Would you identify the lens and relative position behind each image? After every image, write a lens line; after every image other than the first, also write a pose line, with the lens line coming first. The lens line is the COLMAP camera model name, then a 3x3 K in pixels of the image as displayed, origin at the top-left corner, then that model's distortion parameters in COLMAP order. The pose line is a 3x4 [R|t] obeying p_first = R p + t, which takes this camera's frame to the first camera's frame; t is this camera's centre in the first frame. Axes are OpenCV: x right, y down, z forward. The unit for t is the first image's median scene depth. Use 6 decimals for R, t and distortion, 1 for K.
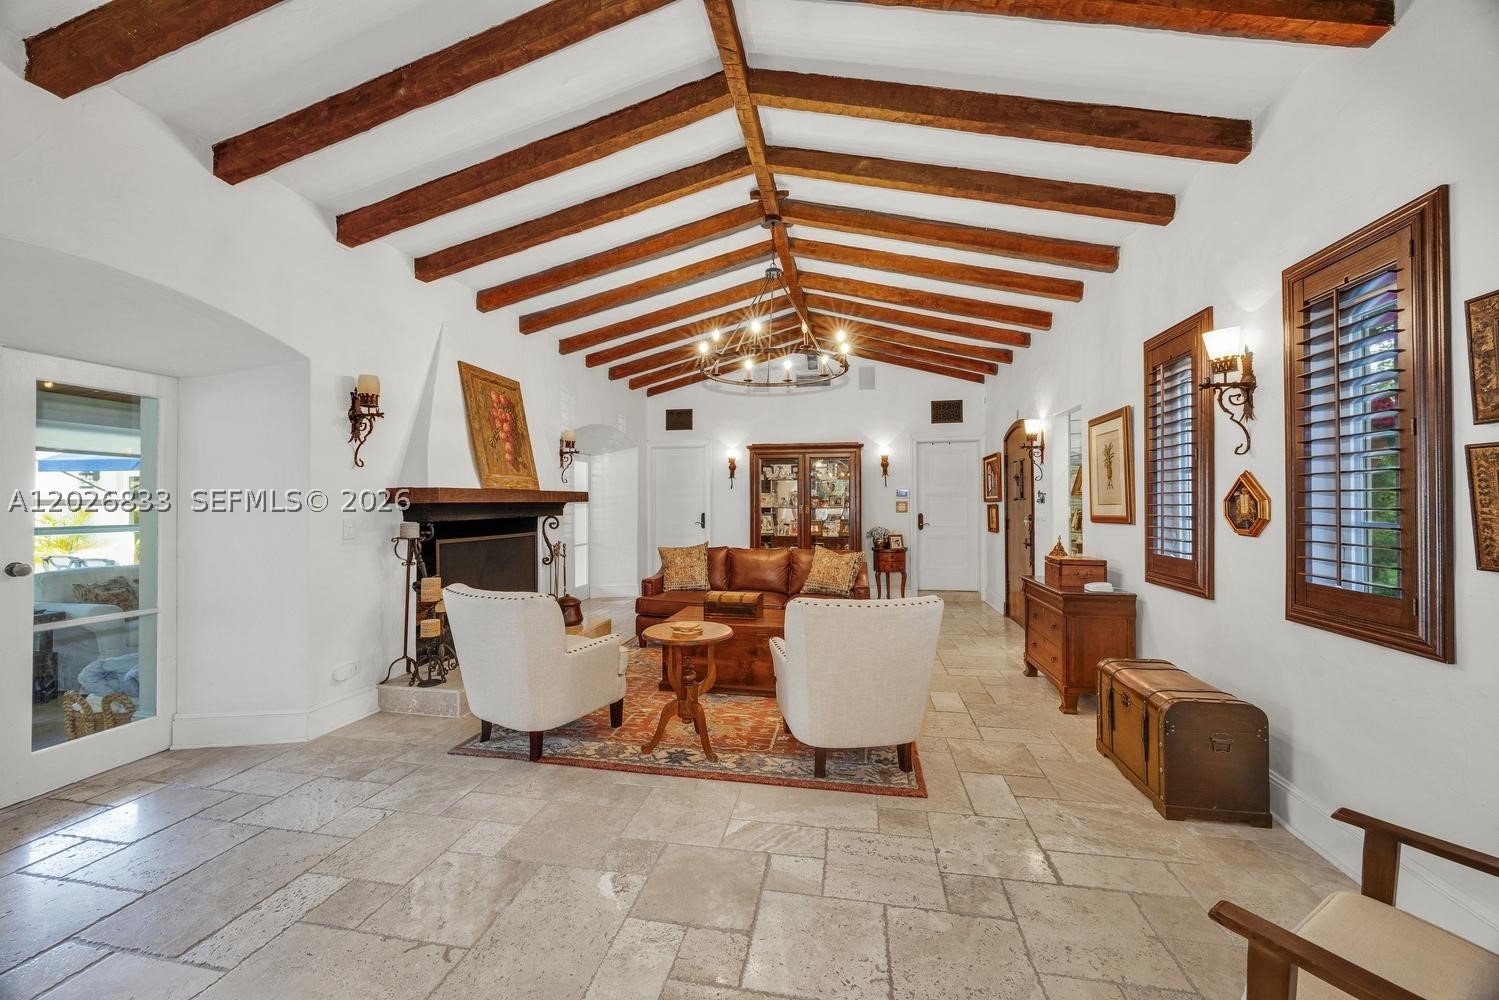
lens RADIAL K [[566.8, 0, 749.9], [0, 566.8, 498.0], [0, 0, 1]] dist [-0.001435, -0.000060]
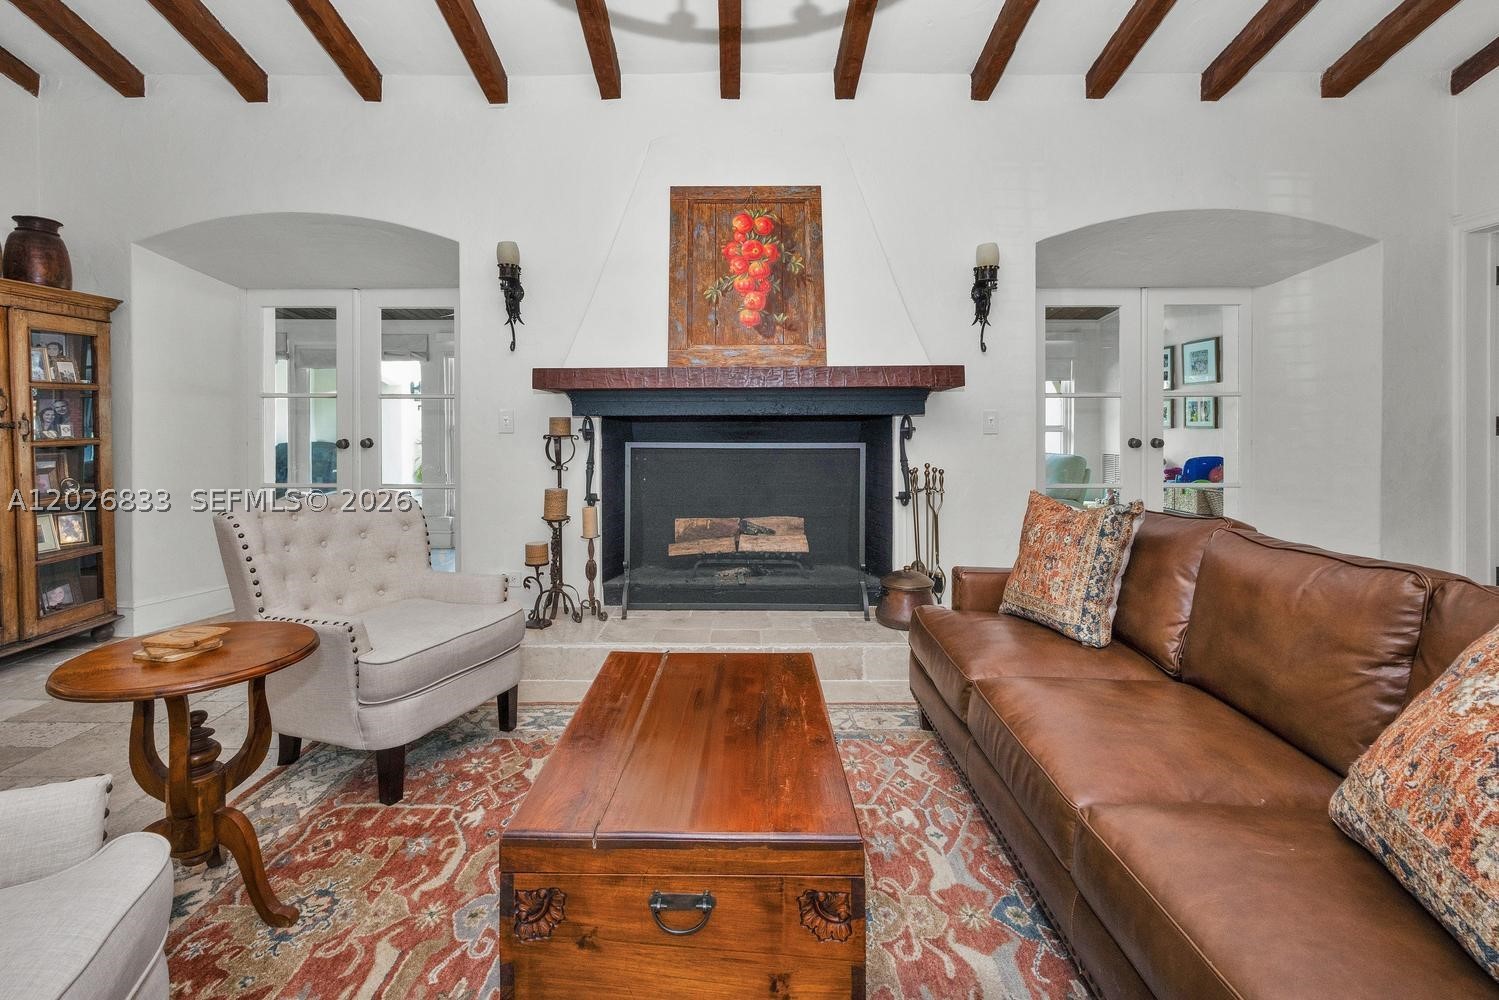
lens RADIAL K [[682.7, 0, 728.9], [0, 682.7, 430.9], [0, 0, 1]] dist [-0.001735, -0.000394]
pose [[0.171350, 0.010561, -0.985154, 0.419433], [0.008830, 0.999886, 0.012255, 0.060722], [0.985171, -0.010799, 0.171237, 1.185337]]
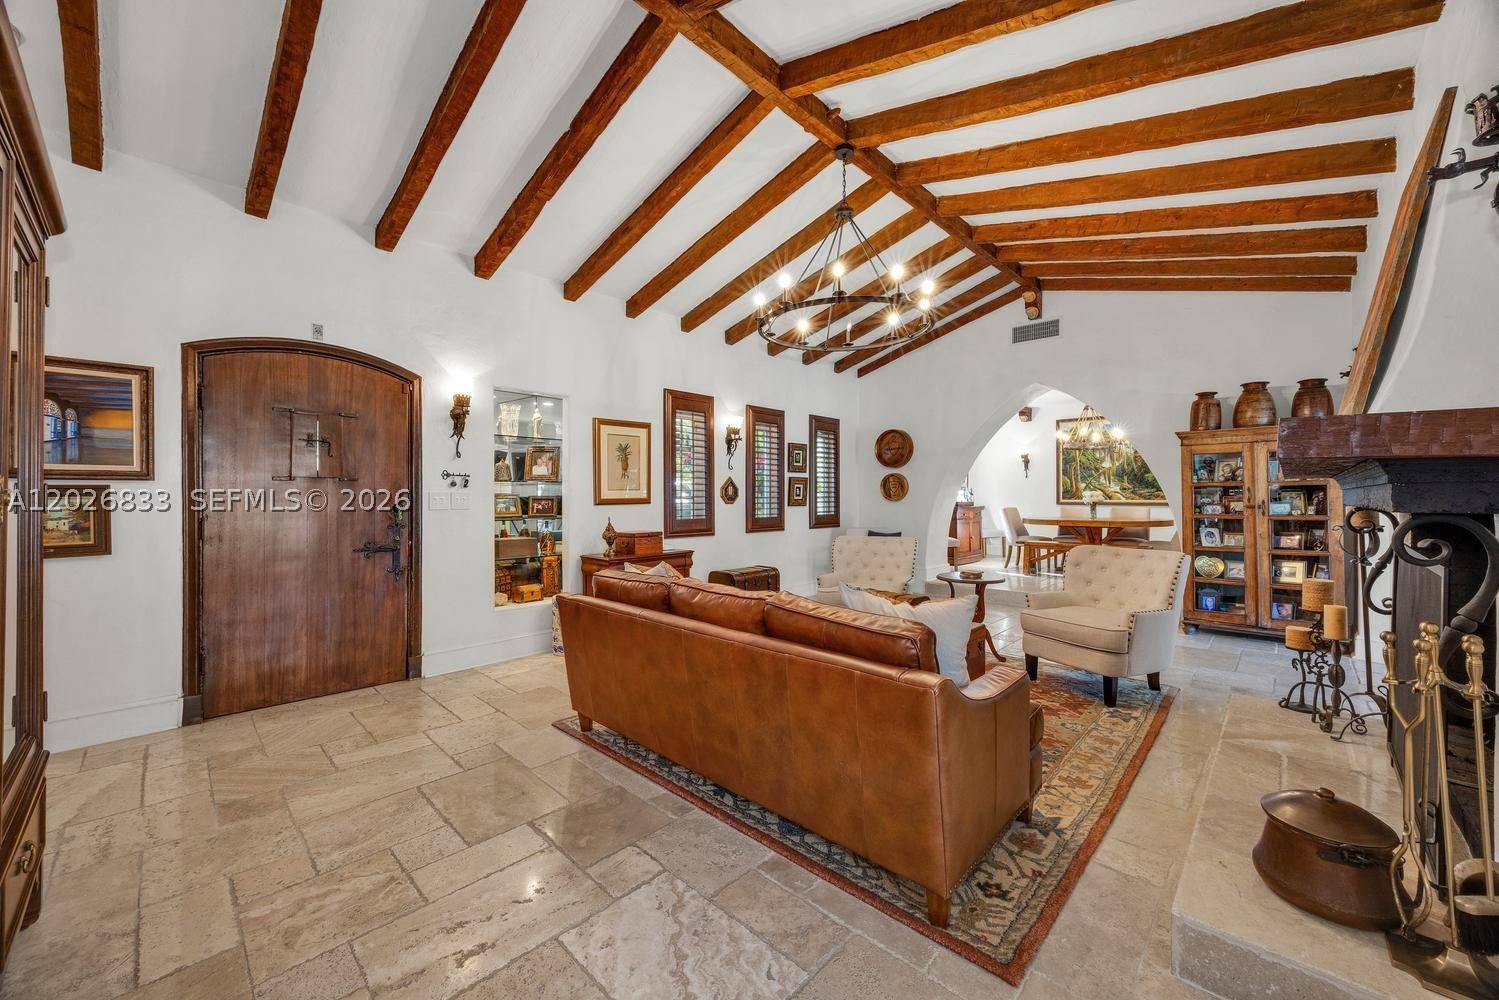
lens RADIAL K [[566.8, 0, 749.9], [0, 566.8, 498.0], [0, 0, 1]] dist [-0.001435, -0.000060]
pose [[-0.836289, 0.003194, 0.548280, -0.385124], [-0.001298, 0.999969, -0.007805, 0.046761], [-0.548288, -0.007239, -0.836258, 2.239844]]
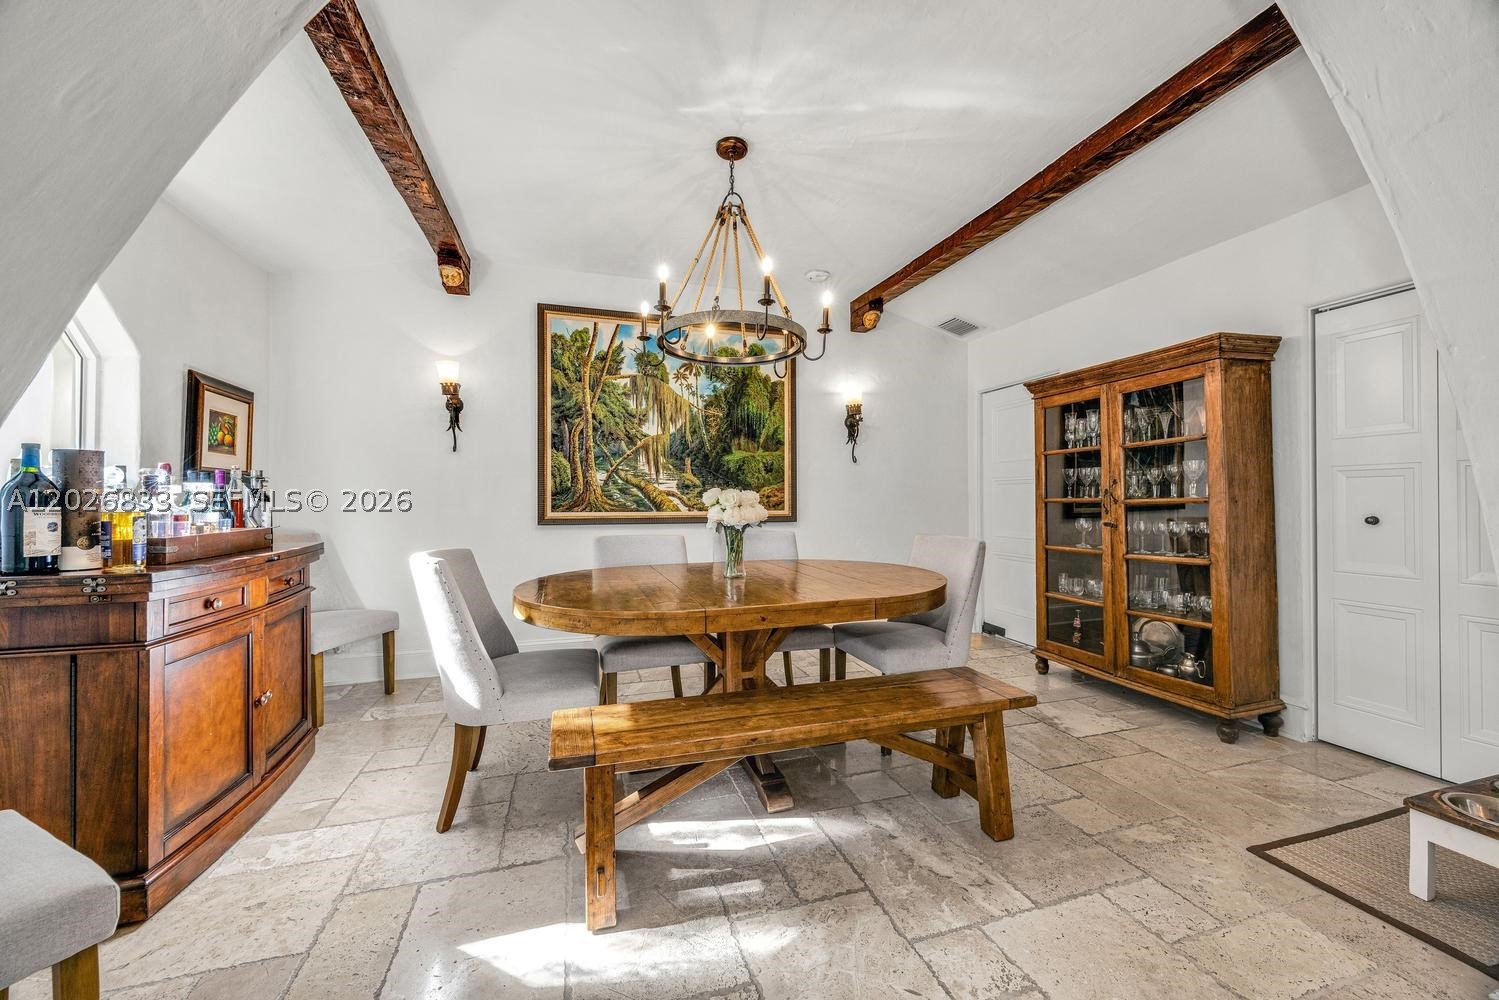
lens RADIAL K [[566.8, 0, 749.9], [0, 566.8, 498.0], [0, 0, 1]] dist [-0.001435, -0.000060]
pose [[-0.881778, 0.003878, -0.471649, 0.045457], [0.010236, 0.999888, -0.010916, 0.018842], [0.471554, -0.014453, -0.881719, 0.134008]]
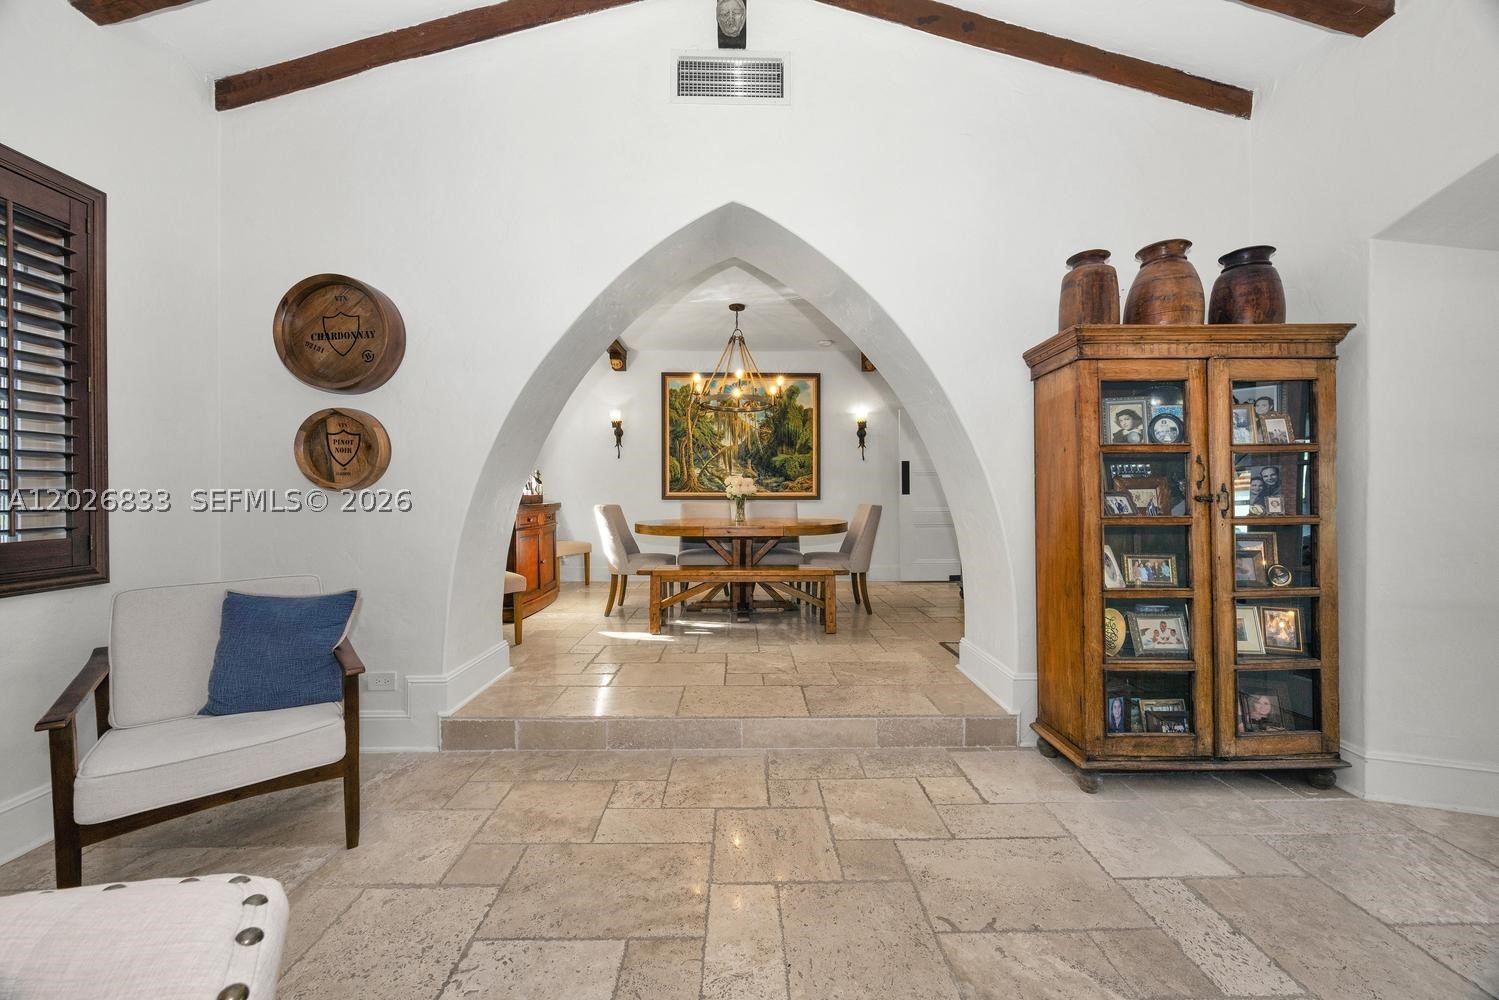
lens RADIAL K [[566.8, 0, 749.9], [0, 566.8, 498.0], [0, 0, 1]] dist [-0.001435, -0.000060]
pose [[-0.979491, 0.004402, -0.201439, -0.015042], [0.004737, 0.999988, -0.001179, 0.053659], [0.201432, -0.002109, -0.979500, 0.911465]]
